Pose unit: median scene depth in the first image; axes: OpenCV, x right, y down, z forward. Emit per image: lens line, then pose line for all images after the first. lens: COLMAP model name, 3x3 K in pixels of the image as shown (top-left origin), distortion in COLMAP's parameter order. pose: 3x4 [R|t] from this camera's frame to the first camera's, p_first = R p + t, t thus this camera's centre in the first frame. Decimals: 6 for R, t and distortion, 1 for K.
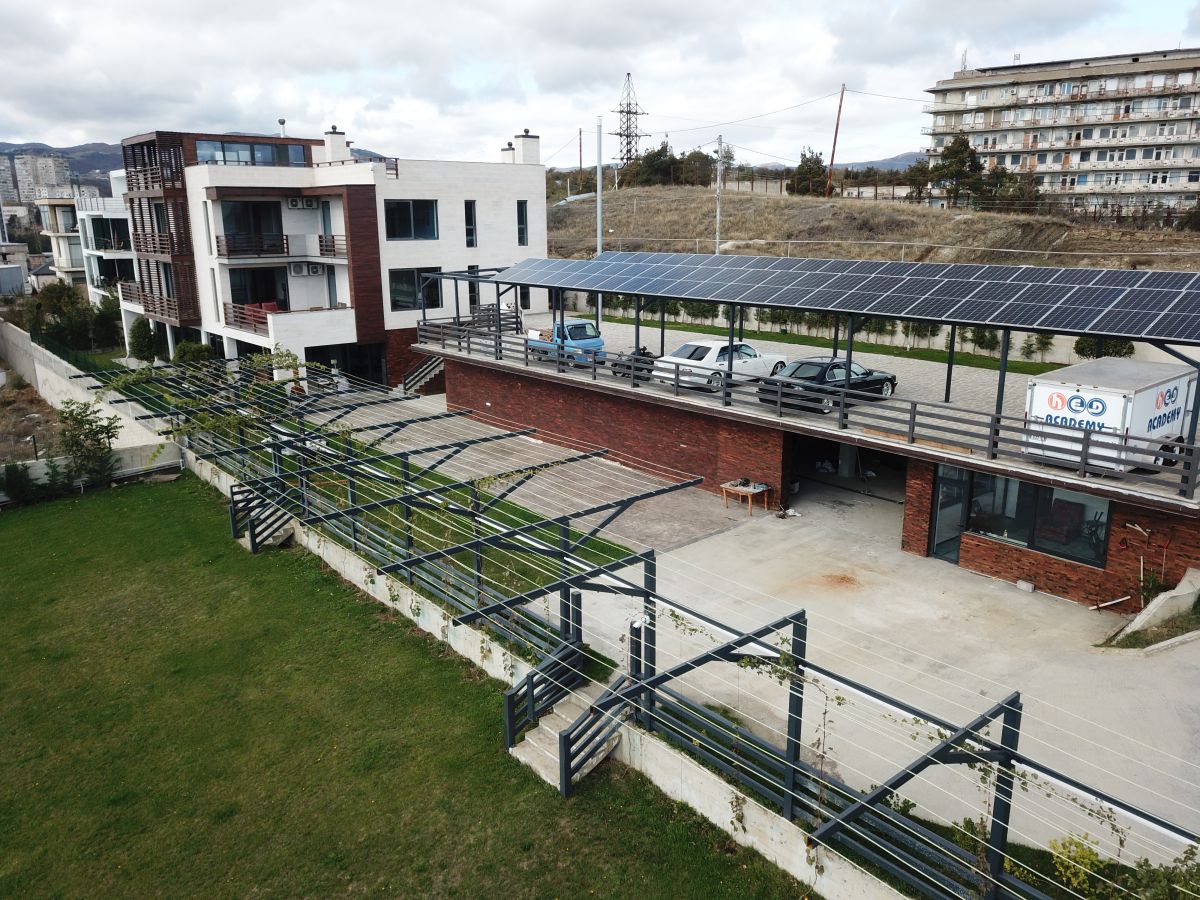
lens RADIAL K [[917.3, 0, 592.8], [0, 917.3, 454.4], [0, 0, 1]] dist [0.009007, 0.001063]
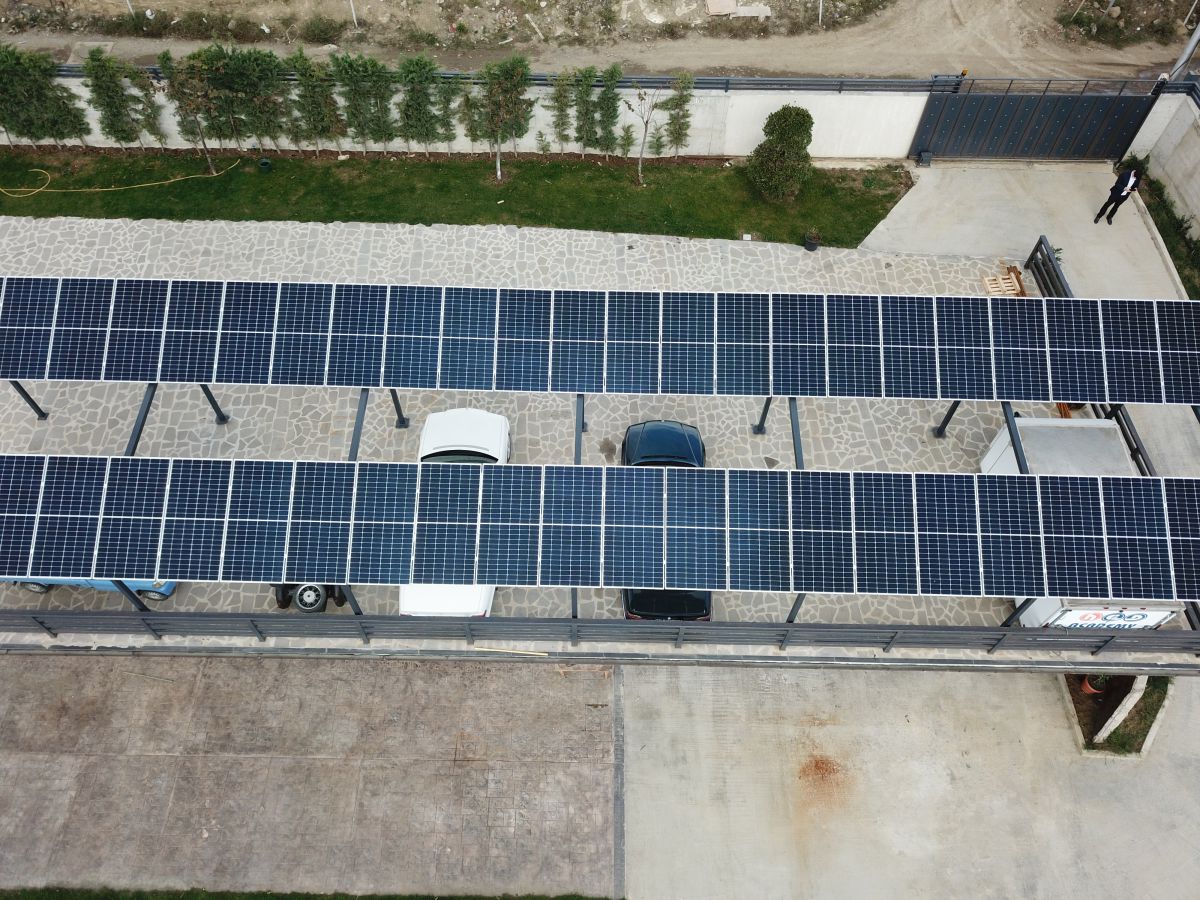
lens RADIAL K [[917.3, 0, 594.8], [0, 917.3, 455.0], [0, 0, 1]] dist [0.009007, 0.001063]
pose [[0.648626, -0.628595, 0.429131, -0.025262], [0.180855, 0.674968, 0.715339, -0.348570], [-0.739308, -0.386377, 0.551486, 0.382296]]
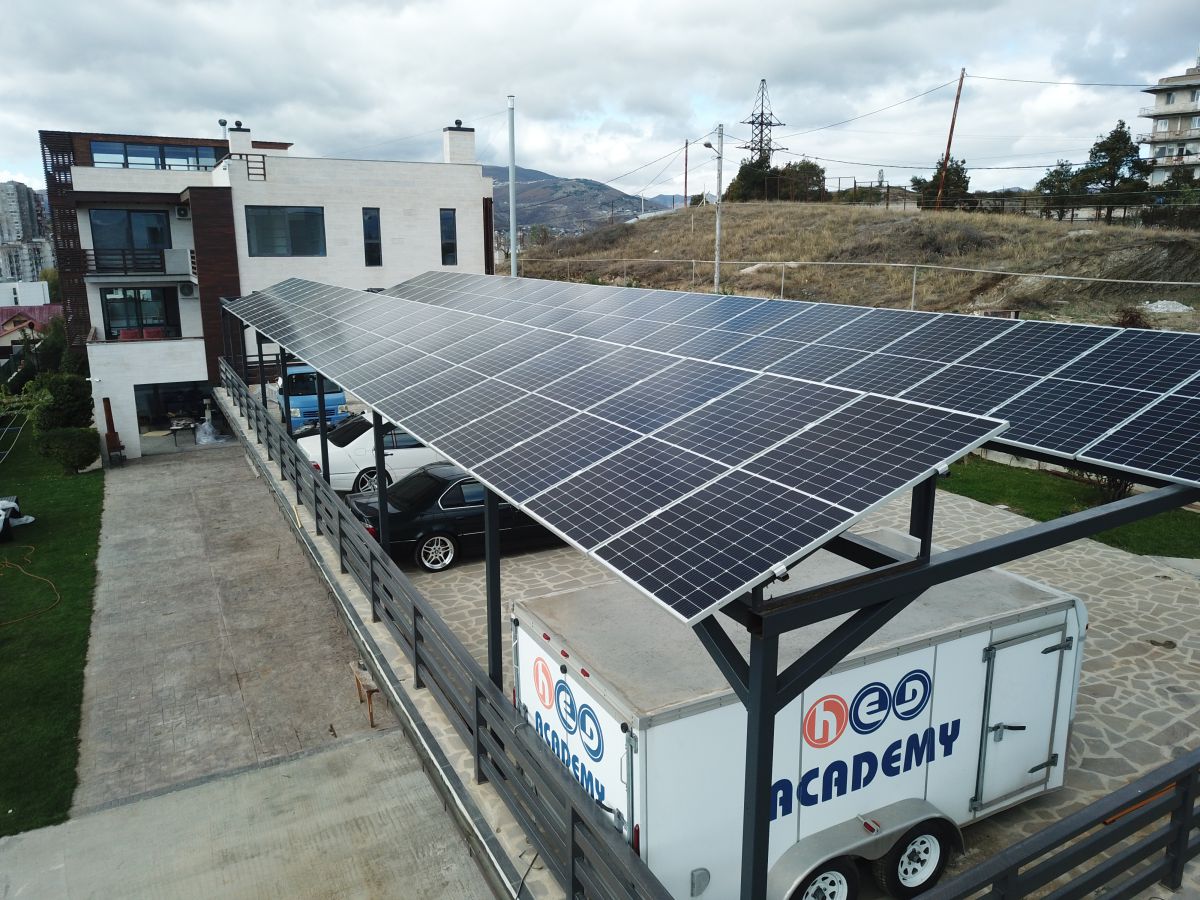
lens RADIAL K [[917.3, 0, 594.7], [0, 917.3, 451.7], [0, 0, 1]] dist [0.009007, 0.001063]
pose [[0.973414, 0.053961, -0.222607, 0.245927], [-0.060892, 0.997846, -0.024387, -0.057164], [0.220812, 0.037293, 0.974603, 0.270418]]
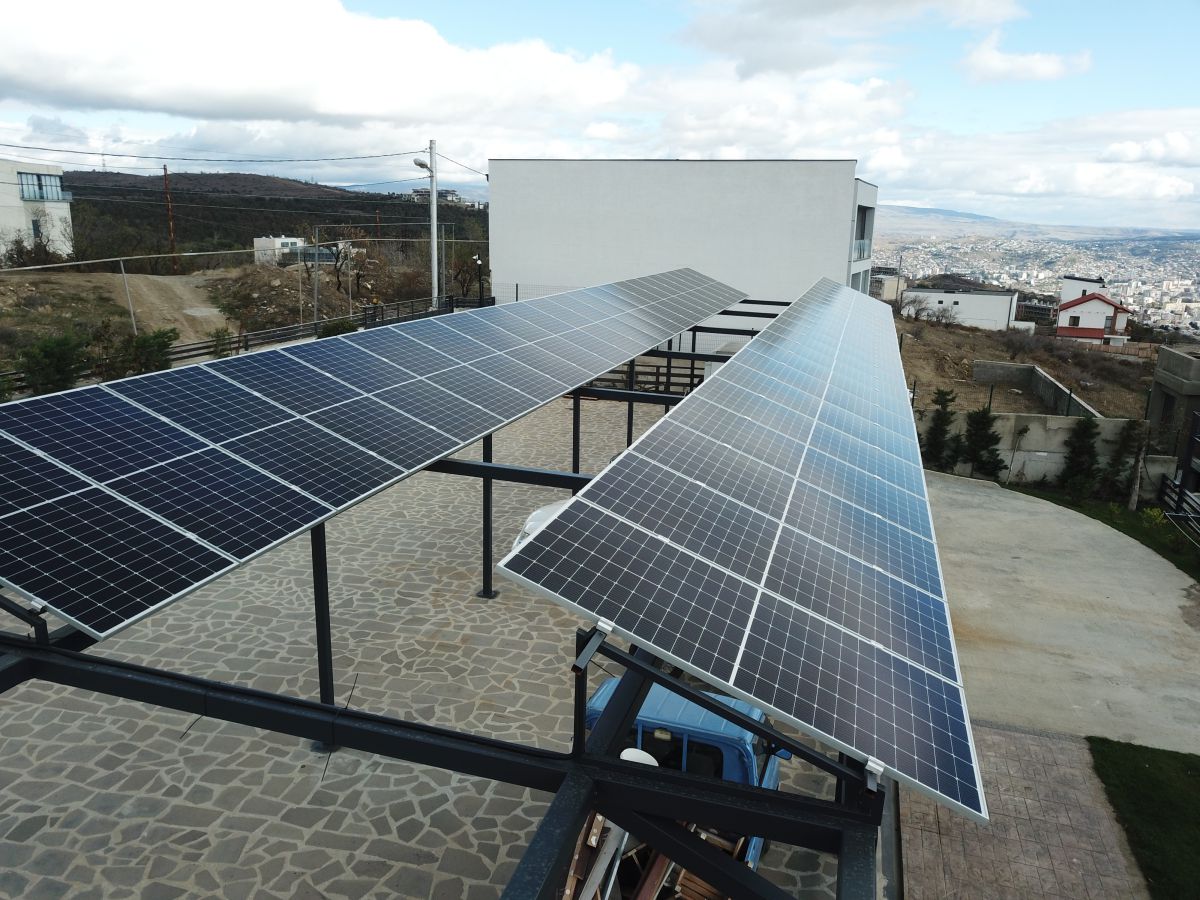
lens RADIAL K [[917.3, 0, 599.0], [0, 917.3, 455.7], [0, 0, 1]] dist [0.009007, 0.001063]
pose [[-0.562476, -0.209538, 0.799822, -0.117676], [0.193446, 0.907154, 0.373698, -0.198559], [-0.803865, 0.364919, -0.469718, 0.781309]]
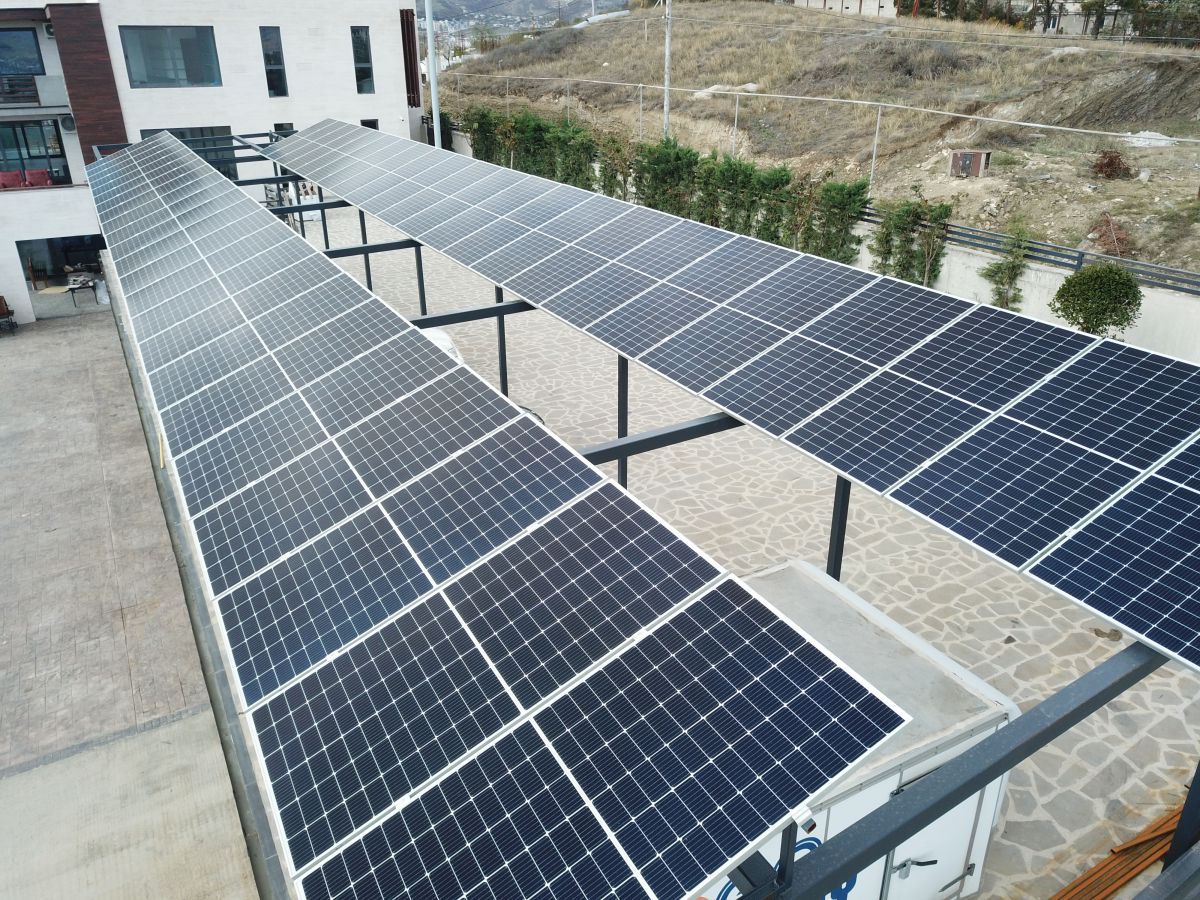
lens RADIAL K [[917.3, 0, 595.5], [0, 917.3, 453.8], [0, 0, 1]] dist [0.009007, 0.001063]
pose [[0.982031, 0.079169, -0.171310, 0.254916], [-0.048157, 0.982825, 0.178146, -0.094358], [0.182471, -0.166695, 0.968977, 0.313987]]
